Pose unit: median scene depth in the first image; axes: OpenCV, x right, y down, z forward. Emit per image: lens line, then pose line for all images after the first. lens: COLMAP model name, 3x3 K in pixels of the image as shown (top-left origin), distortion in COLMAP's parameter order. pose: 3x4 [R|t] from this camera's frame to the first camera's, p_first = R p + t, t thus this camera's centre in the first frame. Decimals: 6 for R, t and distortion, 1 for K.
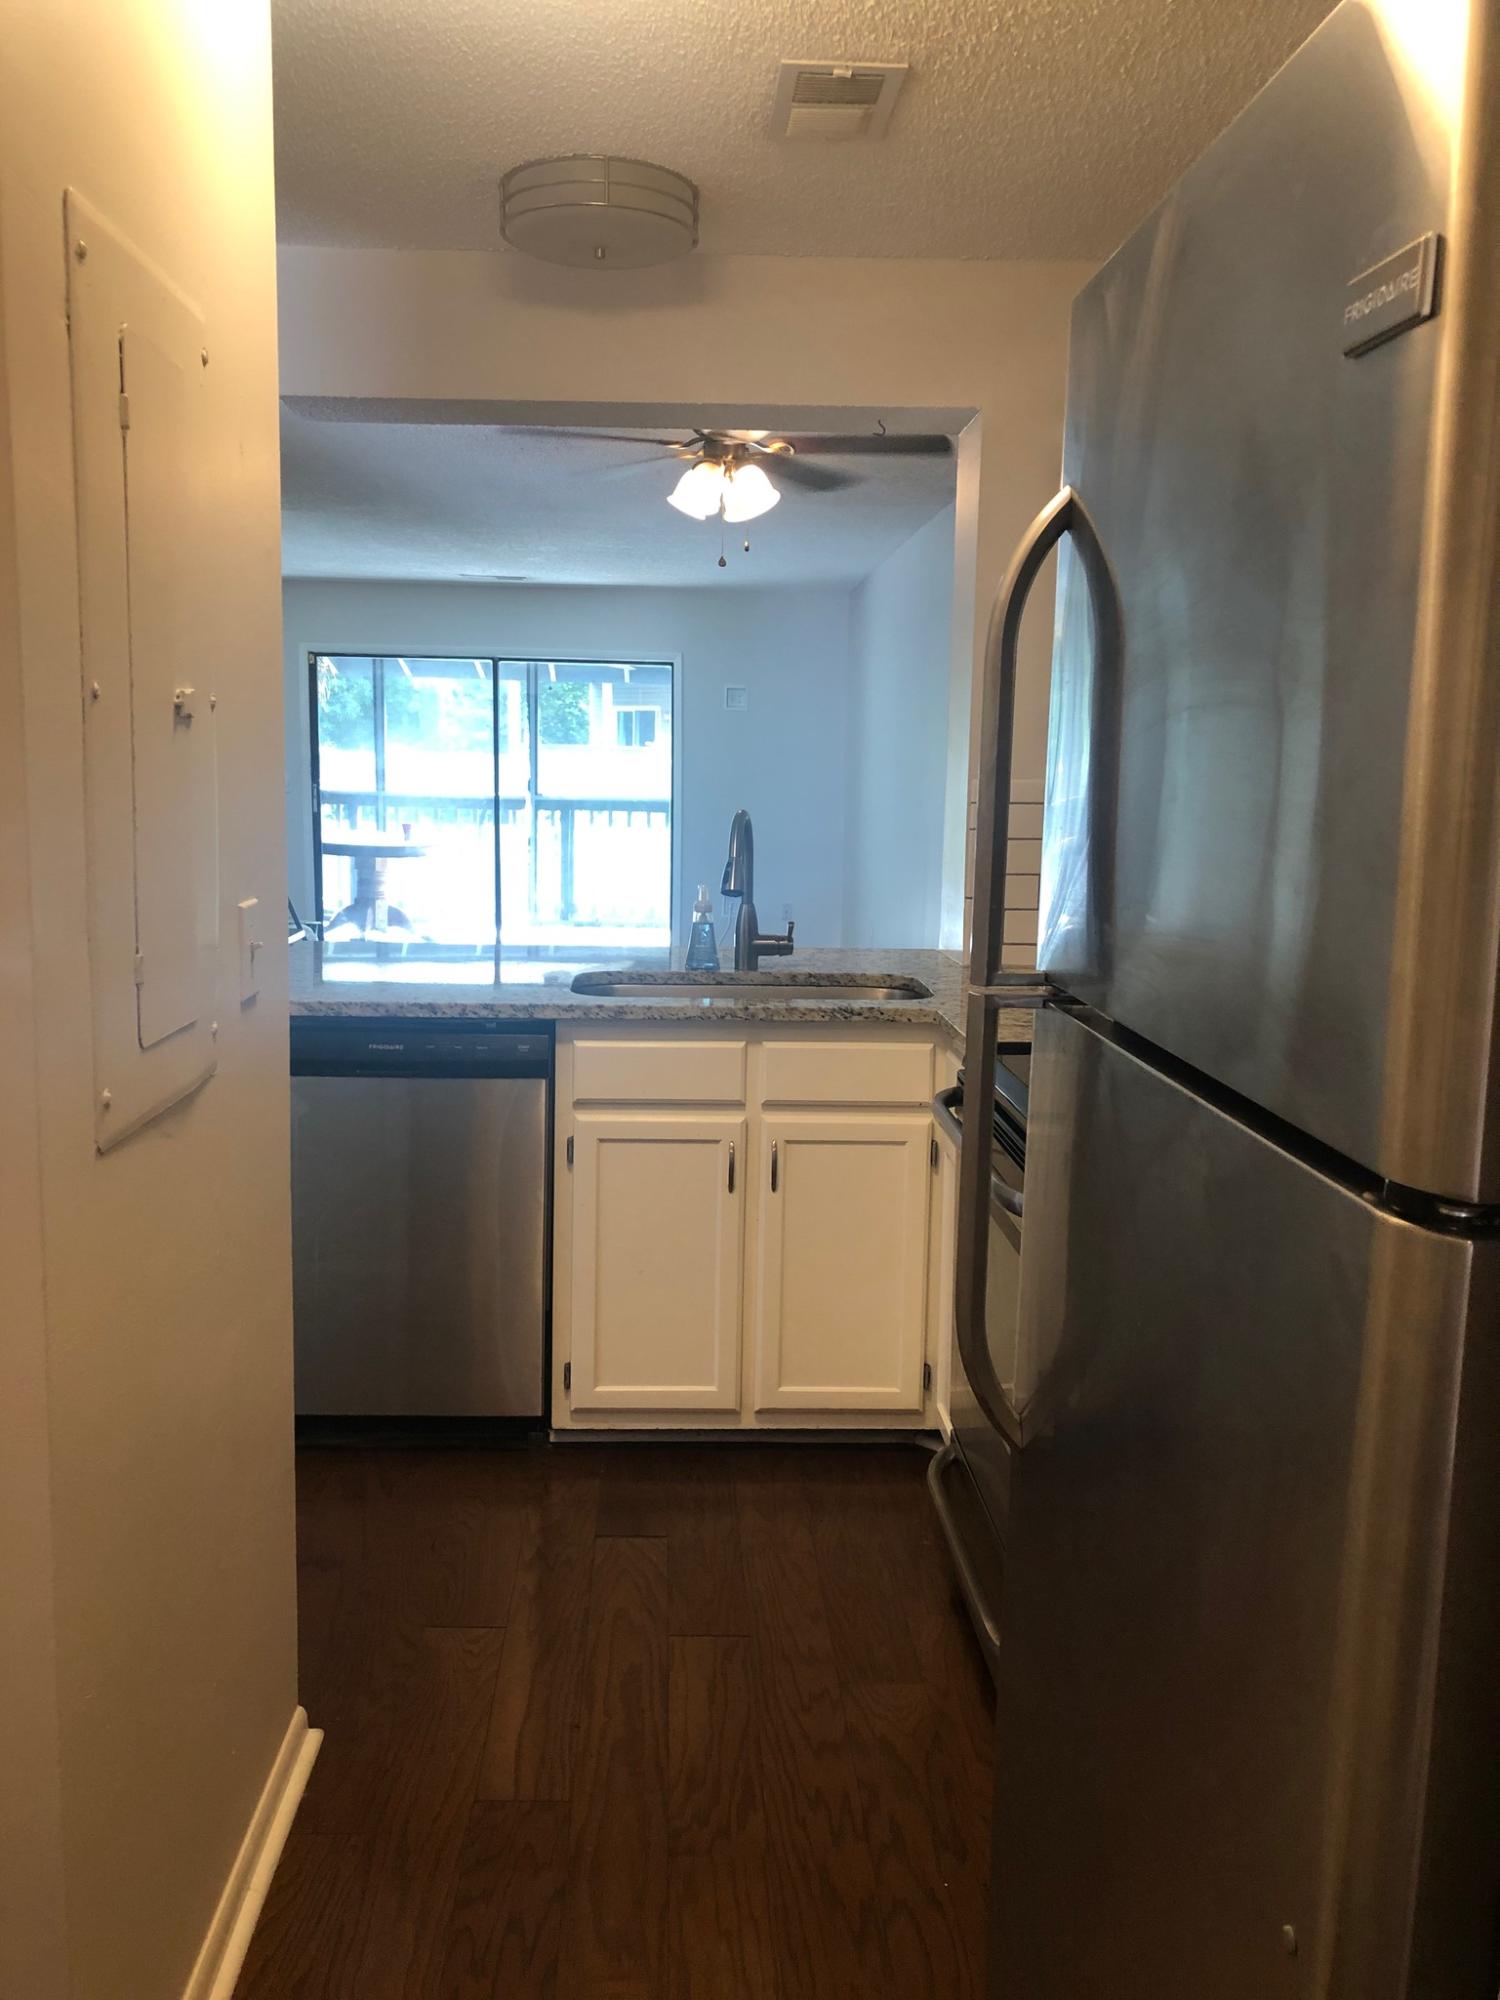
lens RADIAL K [[1638.3, 0, 751.0], [0, 1638.3, 995.0], [0, 0, 1]] dist [0.038290, -0.048053]
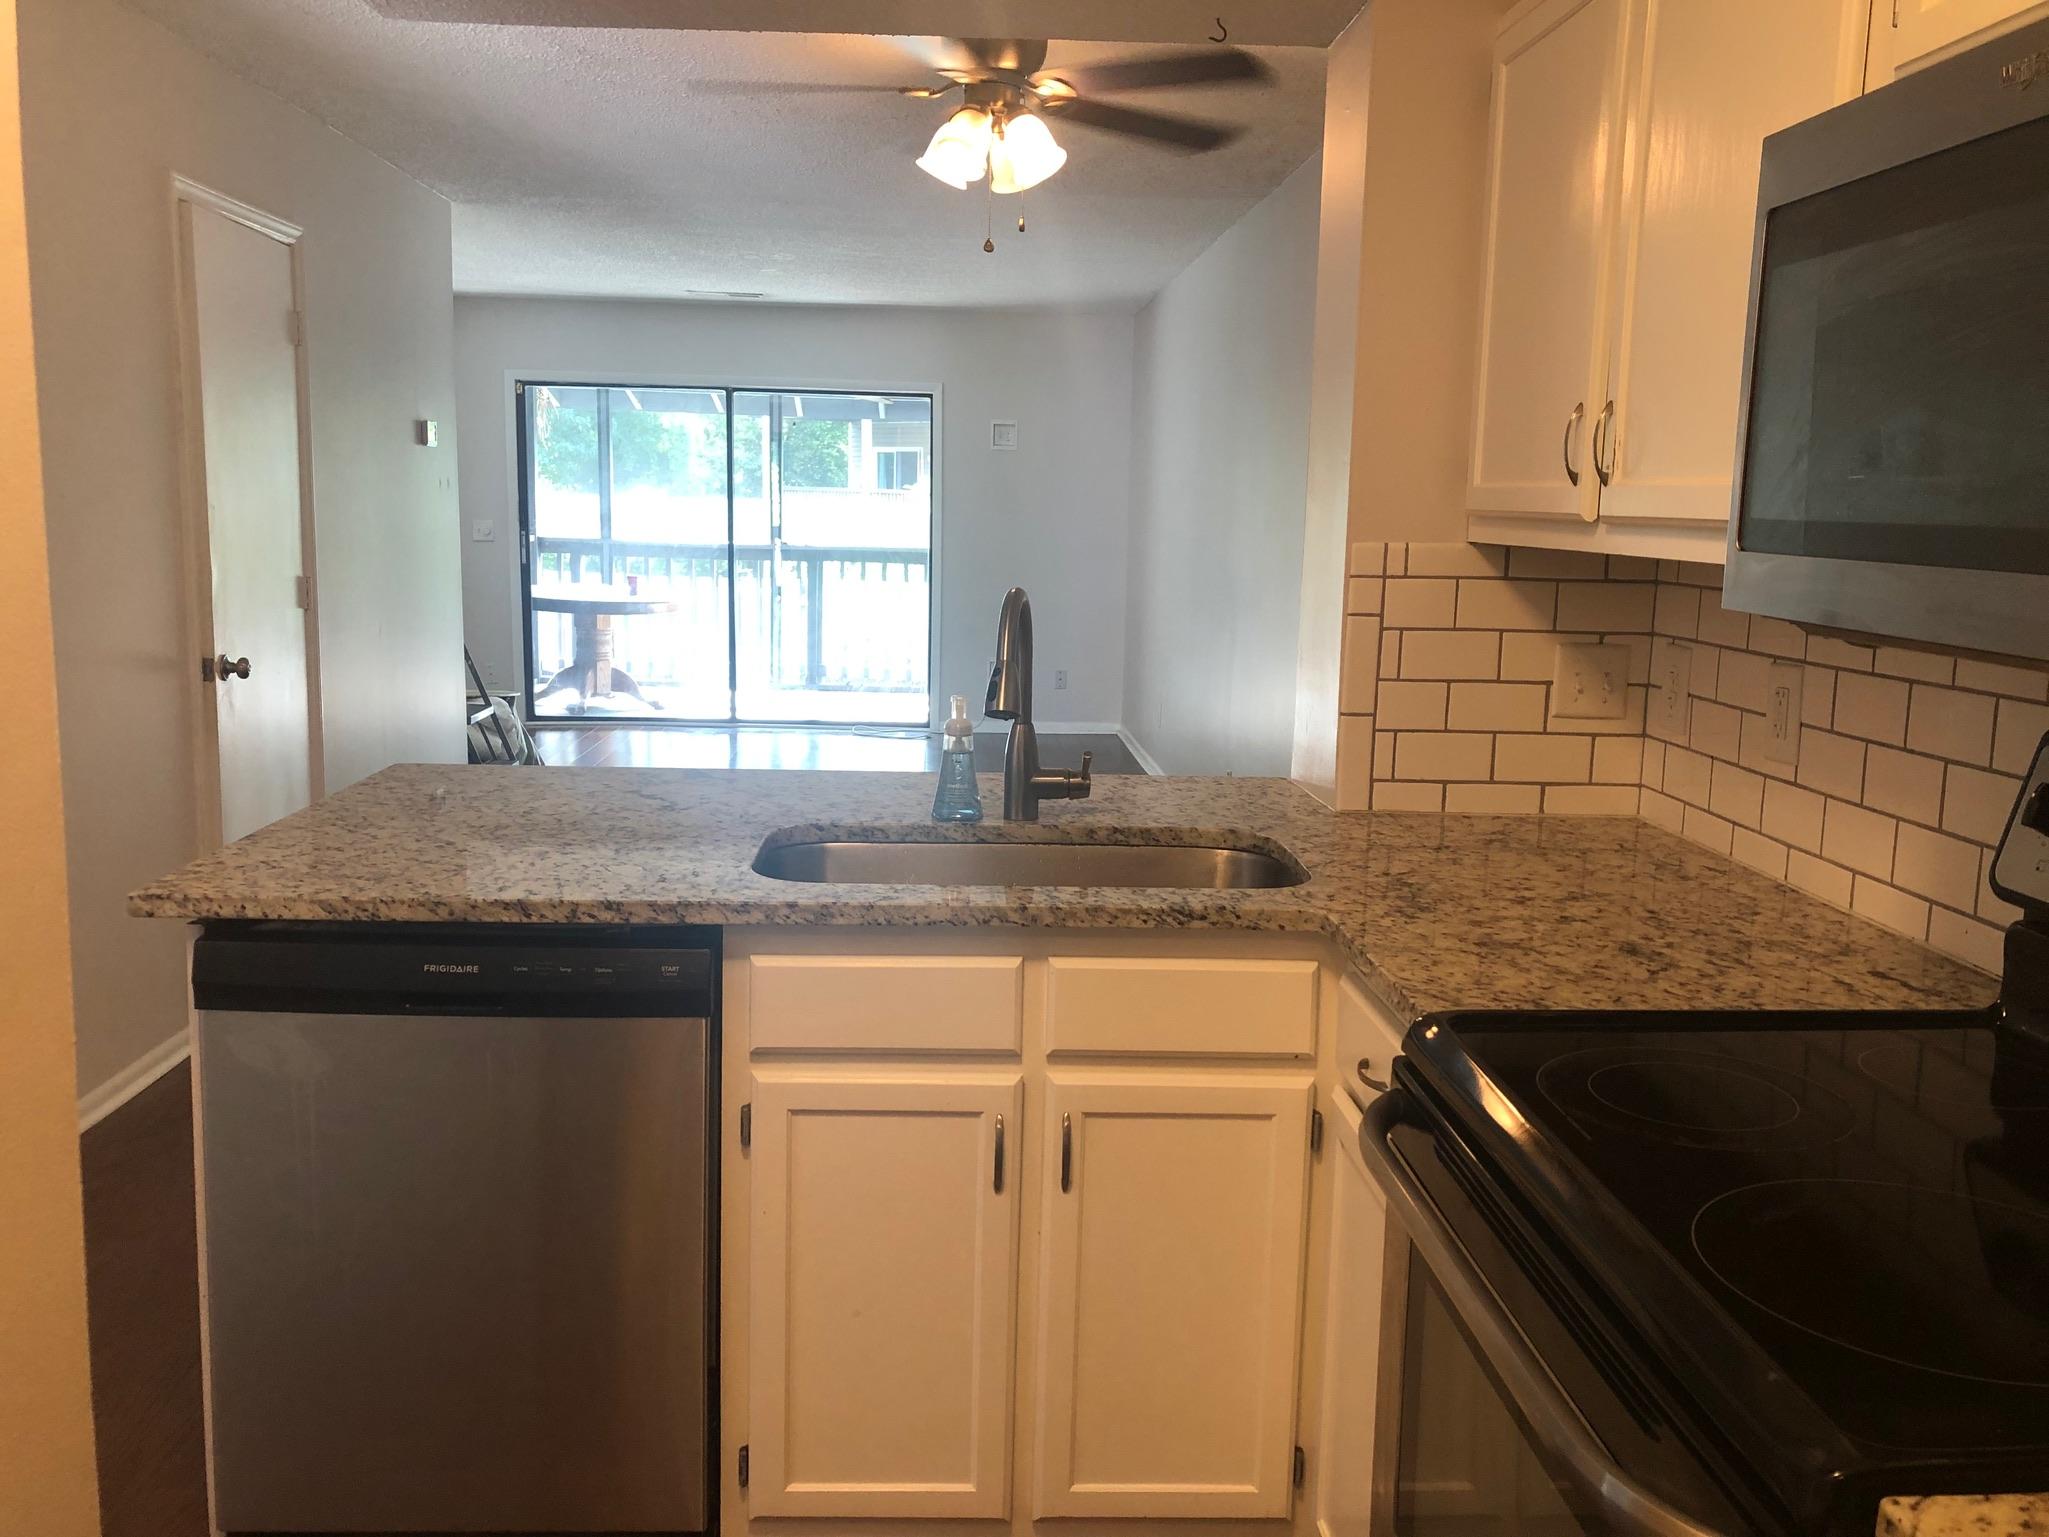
lens RADIAL K [[1678.4, 0, 1020.5], [0, 1678.4, 769.3], [0, 0, 1]] dist [0.038290, -0.048053]
pose [[0.999988, 0.004425, 0.002064, -0.004730], [-0.004453, 0.999891, 0.014061, -0.046243], [-0.002001, -0.014070, 0.999899, 0.299310]]
